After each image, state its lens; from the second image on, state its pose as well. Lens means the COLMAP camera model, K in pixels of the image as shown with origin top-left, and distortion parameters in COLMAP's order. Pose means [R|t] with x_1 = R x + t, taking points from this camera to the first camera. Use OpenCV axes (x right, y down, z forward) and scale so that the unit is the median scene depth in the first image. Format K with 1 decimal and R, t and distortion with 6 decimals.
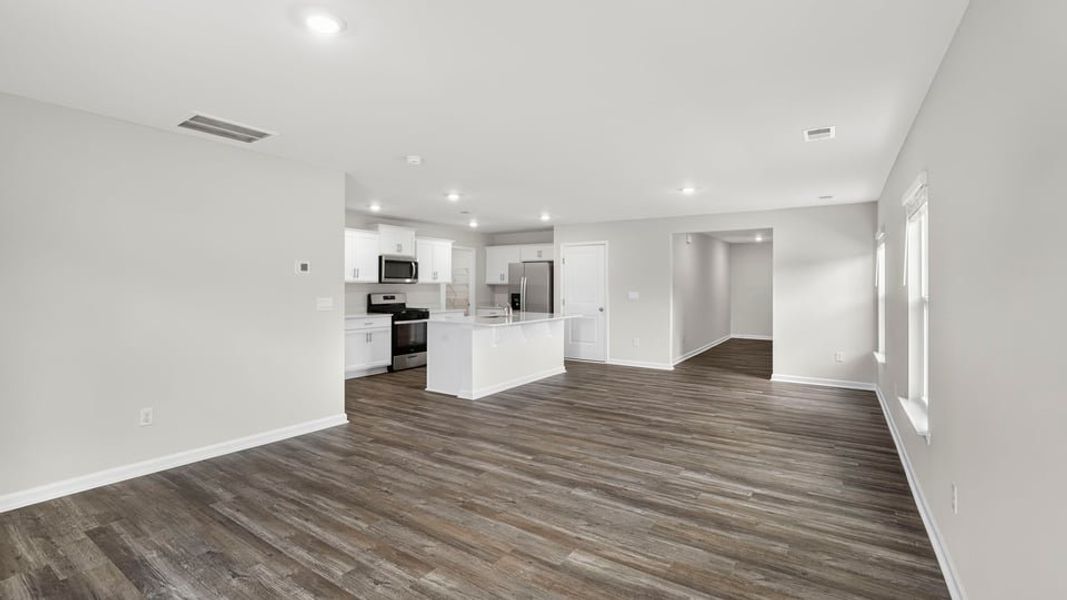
lens RADIAL K [[461.7, 0, 514.7], [0, 461.7, 287.5], [0, 0, 1]] dist [-0.023611, 0.003268]
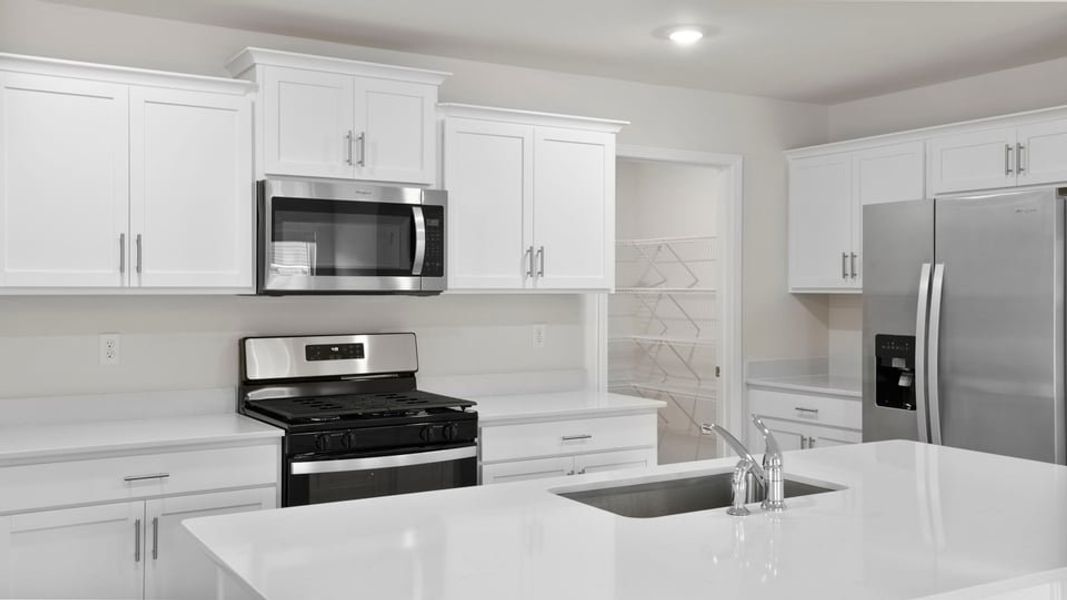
lens RADIAL K [[1003.3, 0, 531.6], [0, 1003.3, 295.0], [0, 0, 1]] dist [0.062526, 0.000000]
pose [[0.912762, -0.004003, -0.408473, 0.050039], [0.003281, 0.999992, -0.002468, -0.007127], [0.408480, 0.000912, 0.912767, 0.545934]]
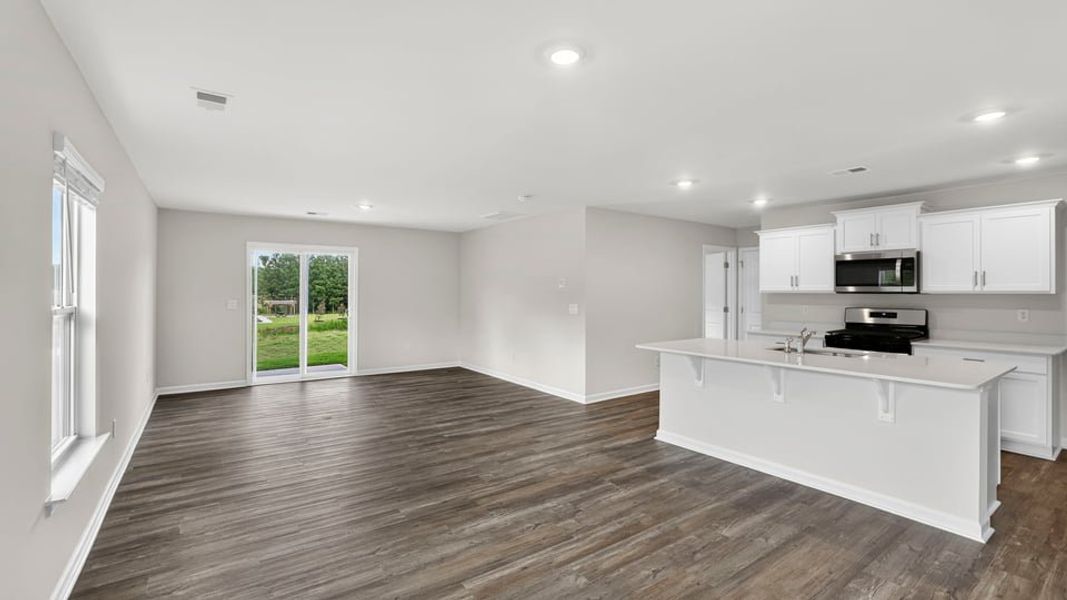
lens RADIAL K [[461.7, 0, 532.0], [0, 461.7, 291.7], [0, 0, 1]] dist [-0.023611, 0.003268]
pose [[-0.318794, -0.007314, -0.947796, 0.511510], [-0.009715, 0.999943, -0.004449, -0.003485], [0.947774, 0.007789, -0.318847, 0.733652]]
